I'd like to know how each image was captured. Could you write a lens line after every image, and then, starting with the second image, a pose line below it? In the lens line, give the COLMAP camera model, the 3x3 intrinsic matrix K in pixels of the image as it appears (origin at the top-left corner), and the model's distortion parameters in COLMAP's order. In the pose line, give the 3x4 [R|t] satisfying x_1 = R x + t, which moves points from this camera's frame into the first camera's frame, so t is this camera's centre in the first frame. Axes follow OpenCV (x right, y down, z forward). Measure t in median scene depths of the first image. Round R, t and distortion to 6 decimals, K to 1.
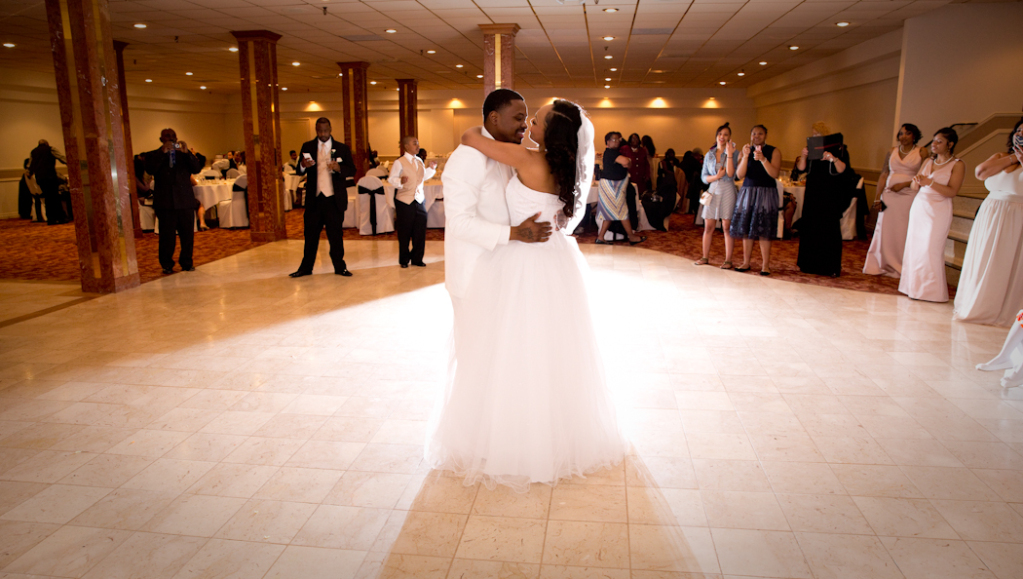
lens RADIAL K [[759.6, 0, 496.2], [0, 759.6, 289.7], [0, 0, 1]] dist [-0.055146, 0.038082]
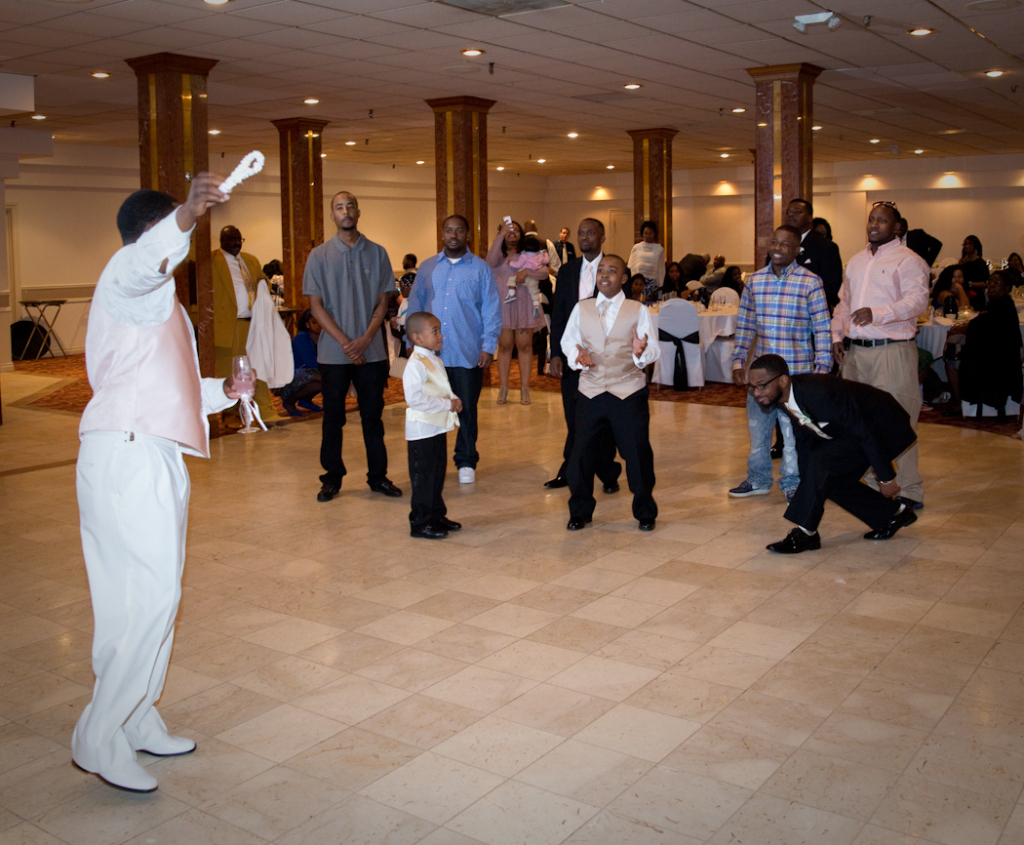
lens RADIAL K [[1153.7, 0, 528.7], [0, 1153.7, 300.5], [0, 0, 1]] dist [-0.048173, 0.000000]
pose [[0.871259, 0.022884, -0.490290, 0.283926], [-0.088980, 0.989725, -0.111926, -0.030502], [0.482691, 0.141142, 0.864343, 0.095663]]
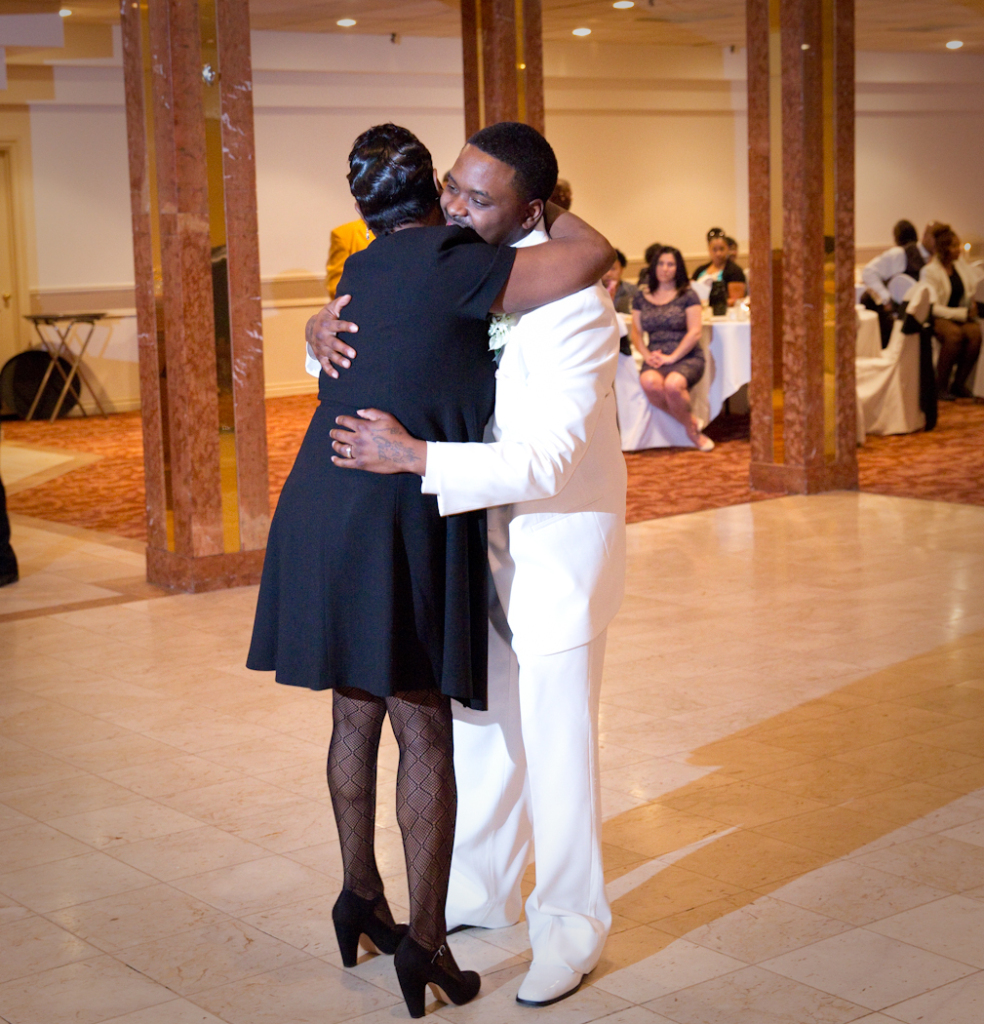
lens RADIAL K [[2078.6, 0, 453.8], [0, 2078.6, 439.4], [0, 0, 1]] dist [0.067725, 0.000000]
pose [[0.679941, 0.068427, -0.730067, 0.295838], [-0.118414, 0.992815, -0.017229, -0.054253], [0.723642, 0.098165, 0.683159, 0.238611]]
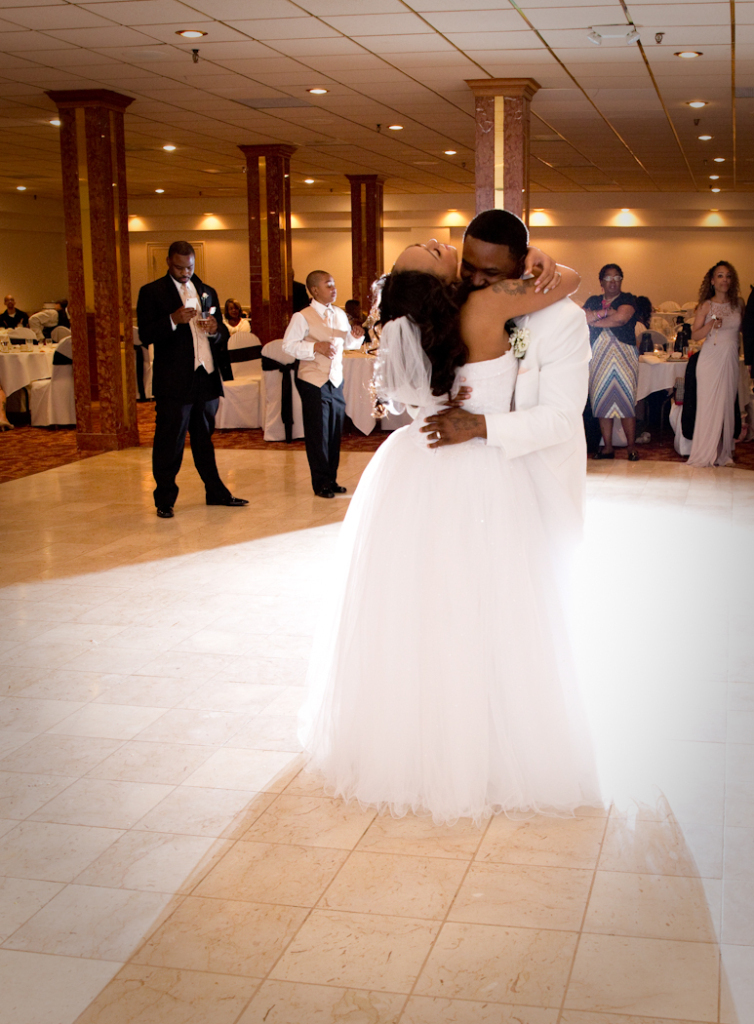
lens RADIAL K [[1318.8, 0, 493.2], [0, 1318.8, 539.8], [0, 0, 1]] dist [-0.047411, 0.000000]
pose [[0.998692, 0.016074, -0.048532, 0.049511], [-0.016266, 0.999861, -0.003563, 0.004774], [0.048468, 0.004348, 0.998815, -0.001907]]
